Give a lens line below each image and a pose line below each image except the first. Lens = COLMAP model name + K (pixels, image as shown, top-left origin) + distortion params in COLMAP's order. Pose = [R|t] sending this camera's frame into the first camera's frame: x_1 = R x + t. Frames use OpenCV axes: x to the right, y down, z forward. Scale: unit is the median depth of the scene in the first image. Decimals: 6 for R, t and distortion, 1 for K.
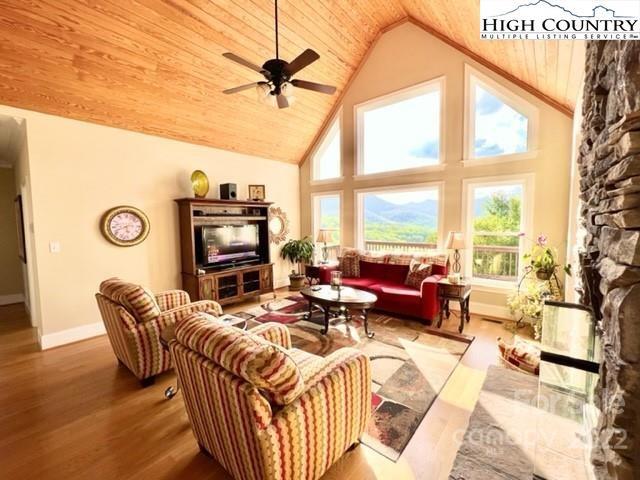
lens RADIAL K [[280.2, 0, 319.3], [0, 280.2, 239.2], [0, 0, 1]] dist [-0.003029, -0.000324]
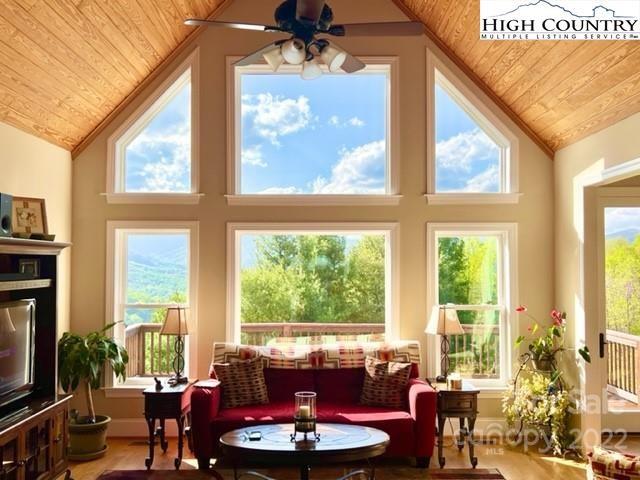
lens RADIAL K [[613.7, 0, 319.3], [0, 613.7, 241.2], [0, 0, 1]] dist [0.086229, 0.000000]
pose [[0.758114, 0.038347, 0.650994, -0.507536], [0.033823, 0.994614, -0.097976, -0.036940], [-0.651244, 0.096296, 0.752734, 0.094710]]
